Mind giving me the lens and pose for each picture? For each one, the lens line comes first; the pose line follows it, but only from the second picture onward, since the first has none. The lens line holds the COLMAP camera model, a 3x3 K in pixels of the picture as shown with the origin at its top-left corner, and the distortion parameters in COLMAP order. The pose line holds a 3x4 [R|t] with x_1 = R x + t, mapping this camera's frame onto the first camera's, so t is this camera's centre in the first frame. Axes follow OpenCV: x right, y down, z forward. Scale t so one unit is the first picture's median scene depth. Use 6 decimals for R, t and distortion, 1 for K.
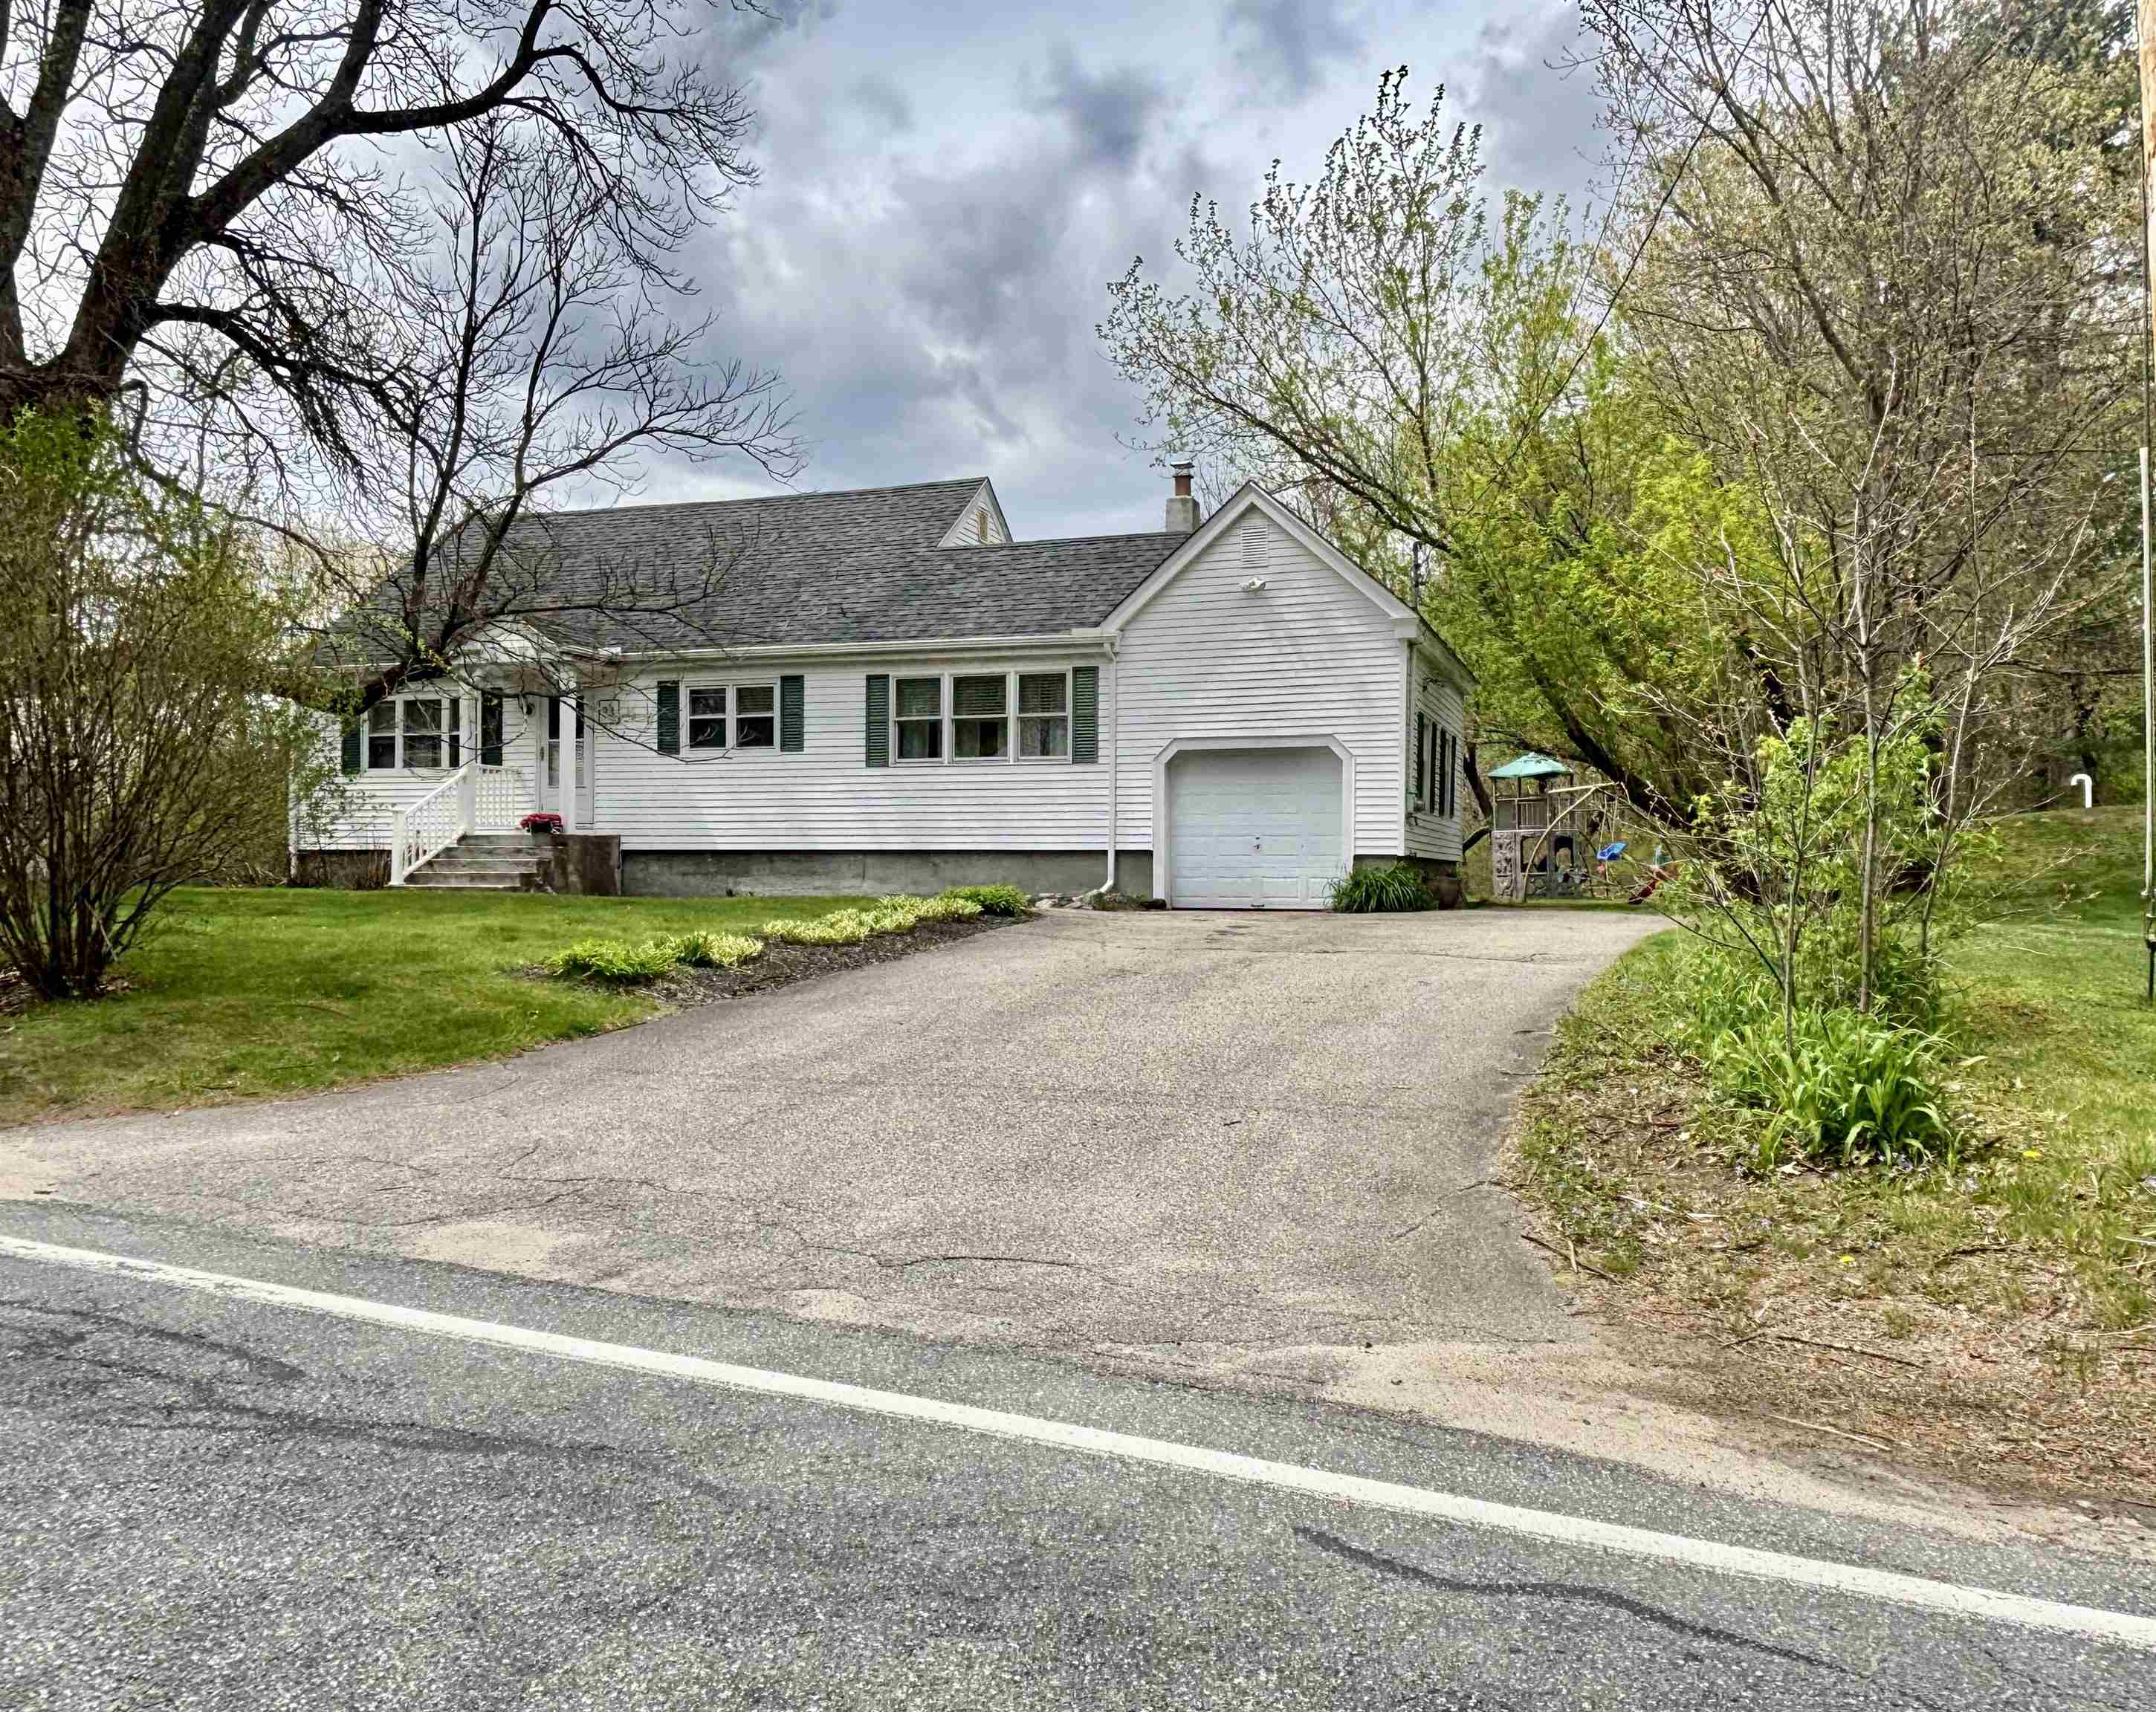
lens RADIAL K [[1483.6, 0, 1171.6], [0, 1483.6, 882.4], [0, 0, 1]] dist [0.024082, 0.002452]
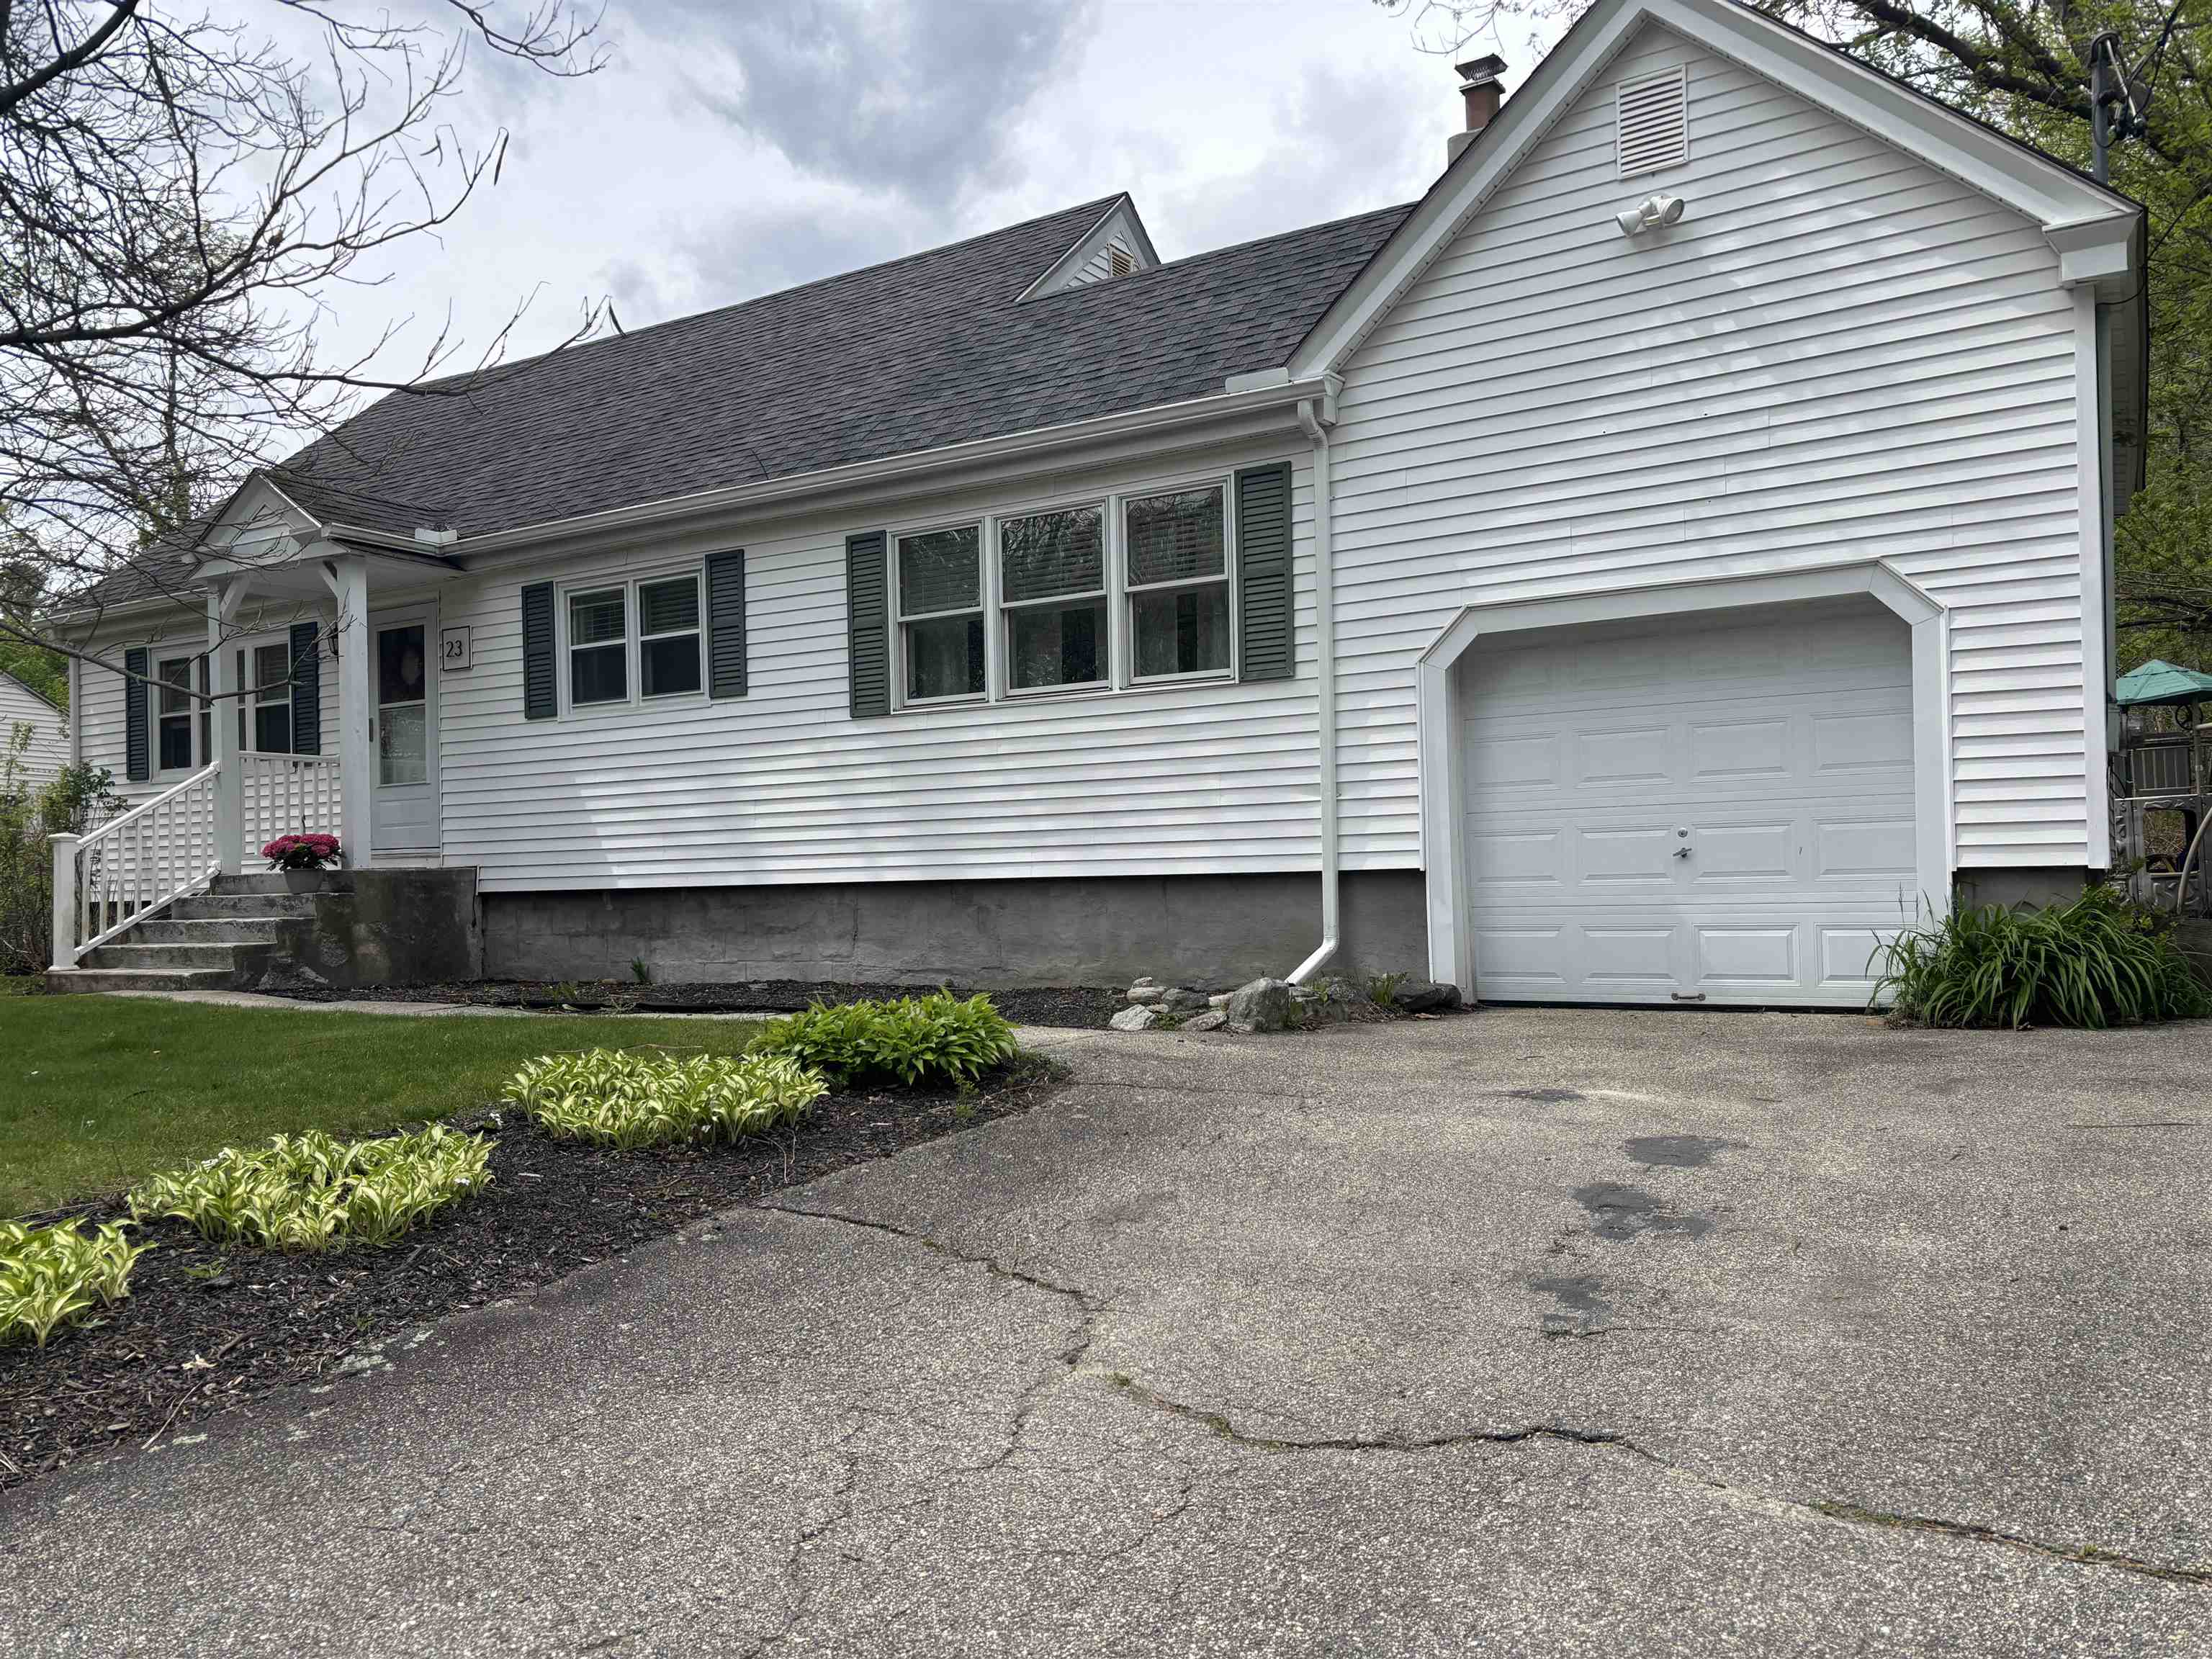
lens RADIAL K [[1689.1, 0, 1117.1], [0, 1689.1, 866.2], [0, 0, 1]] dist [0.039249, -0.011172]
pose [[0.972263, -0.030336, -0.231914, 0.013768], [0.027536, 0.999504, -0.015305, -0.016703], [0.232263, 0.008494, 0.972616, 0.464885]]
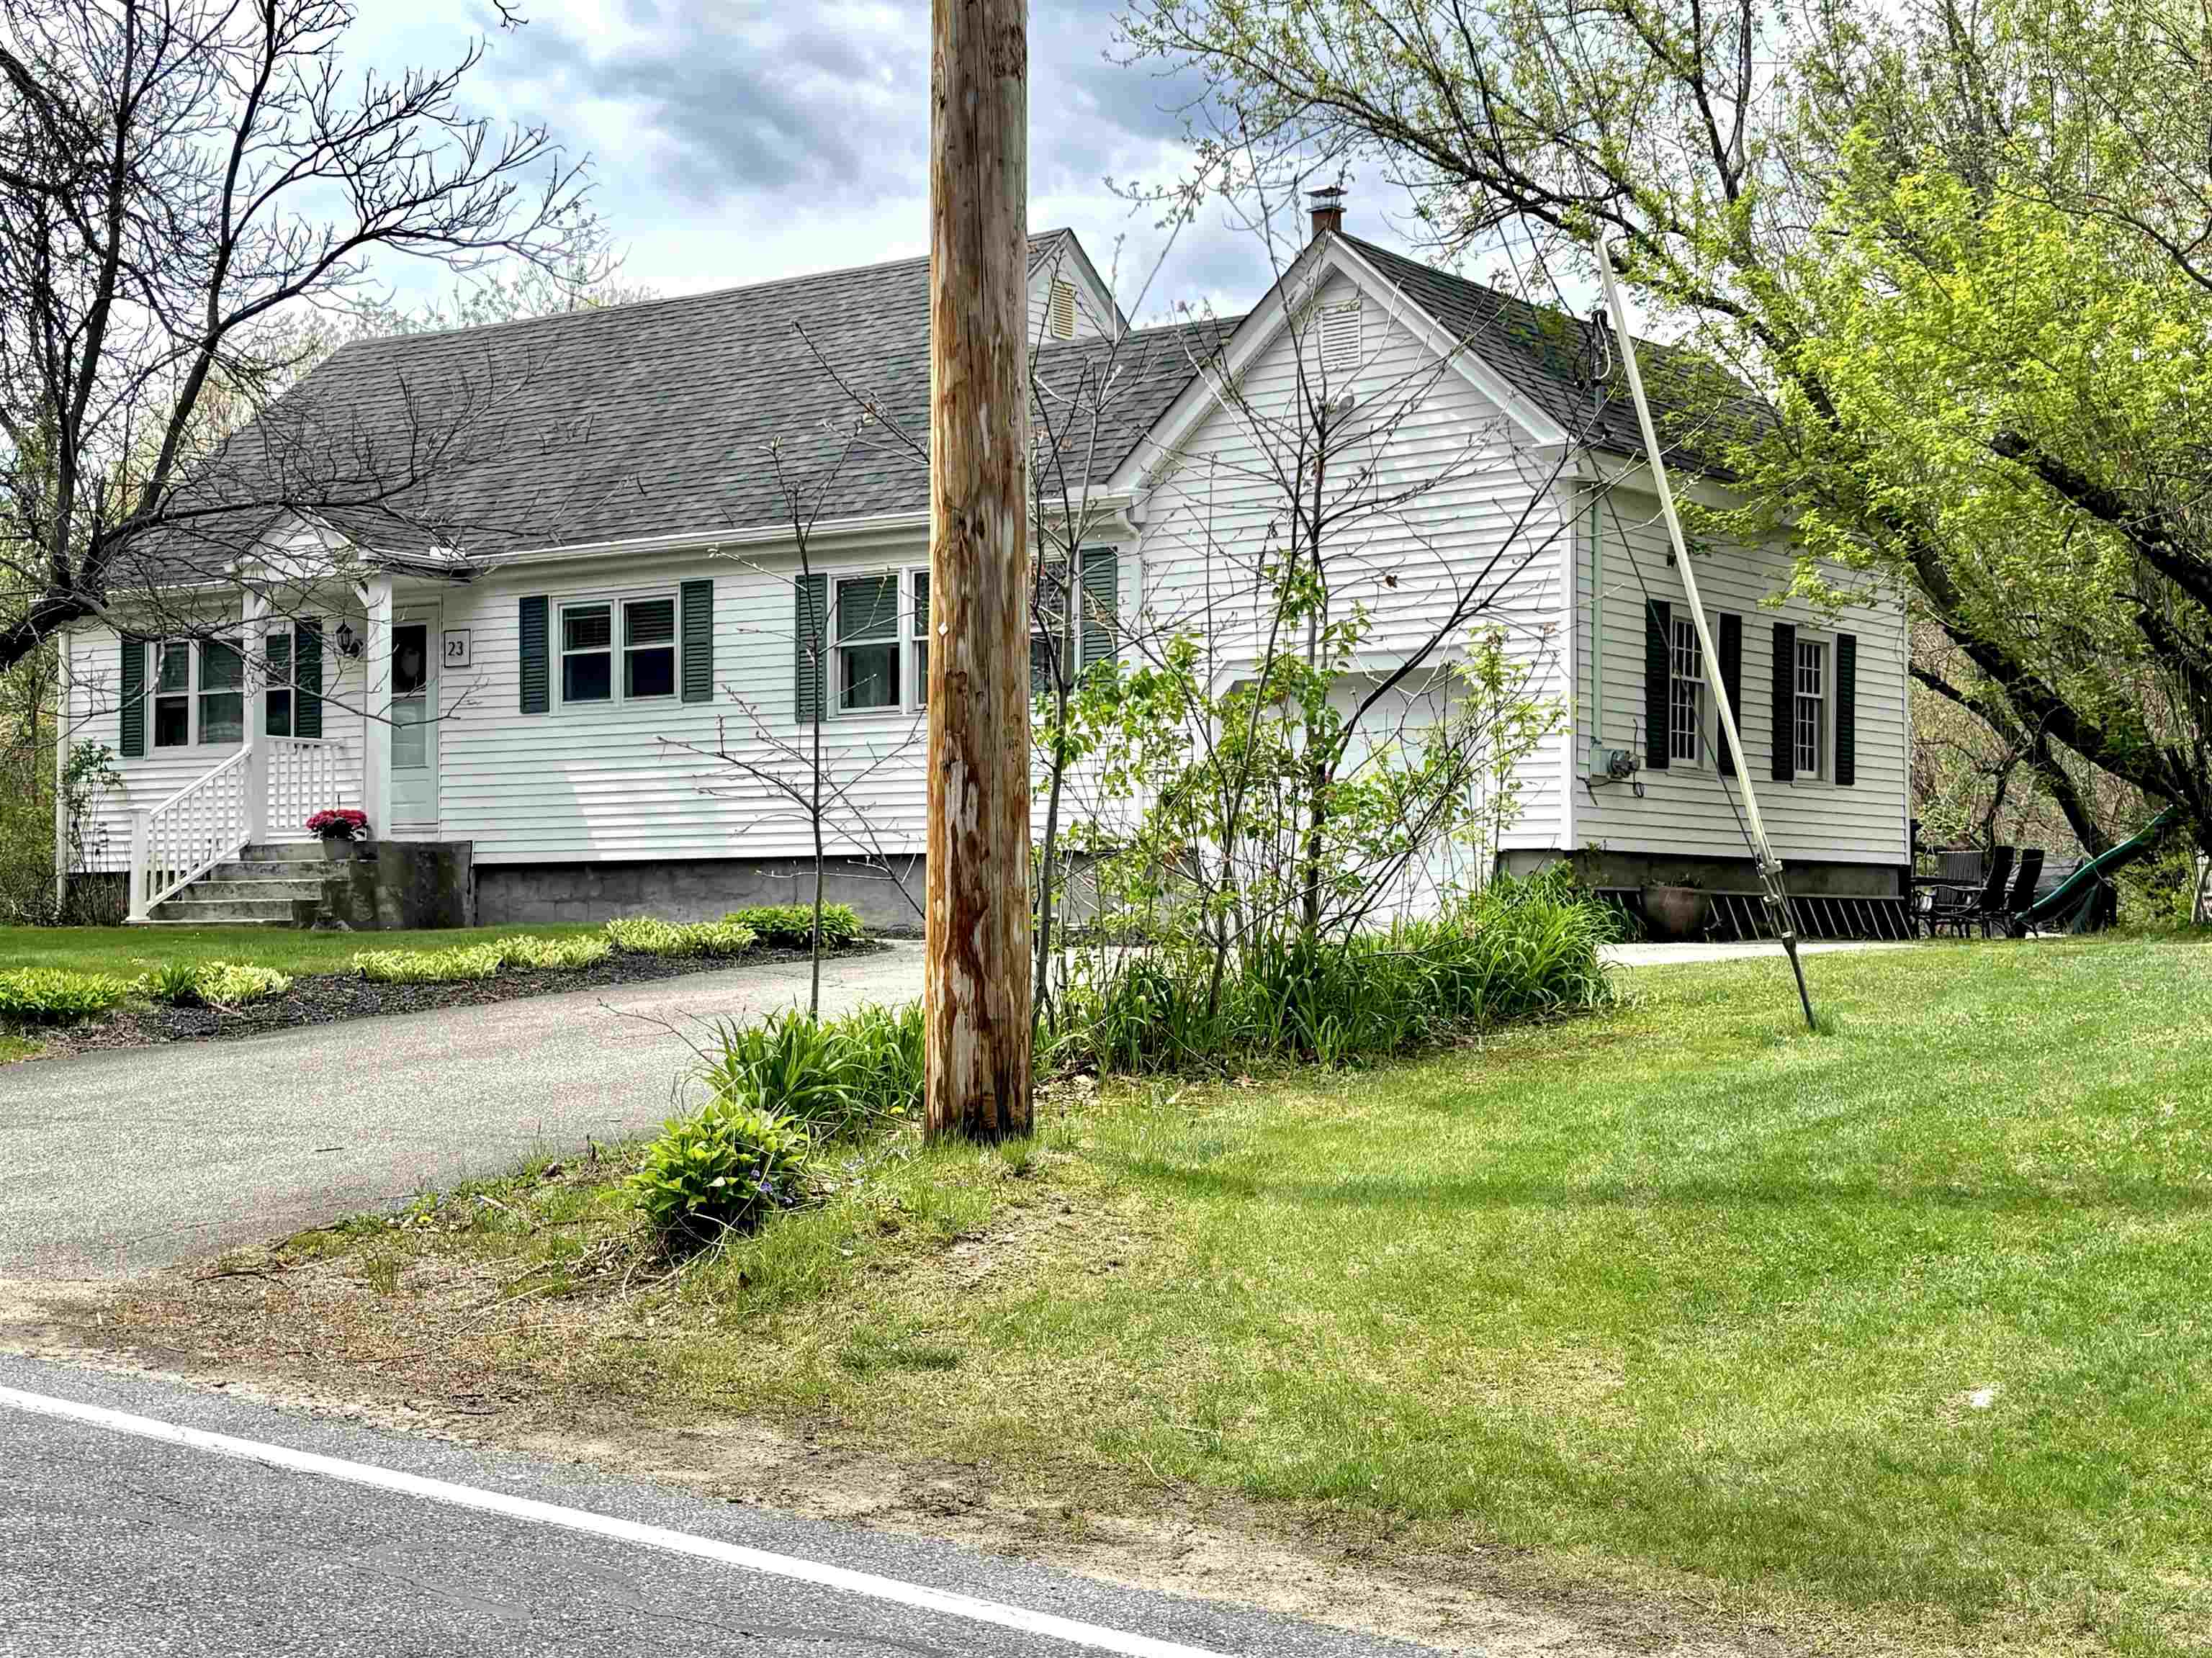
lens RADIAL K [[2976.9, 0, 1107.0], [0, 2976.9, 819.4], [0, 0, 1]] dist [0.134711, 0.000000]
pose [[0.952990, -0.018795, -0.302418, 0.295347], [0.006424, 0.999103, -0.041850, 0.015288], [0.302934, 0.037940, 0.952256, -0.146447]]
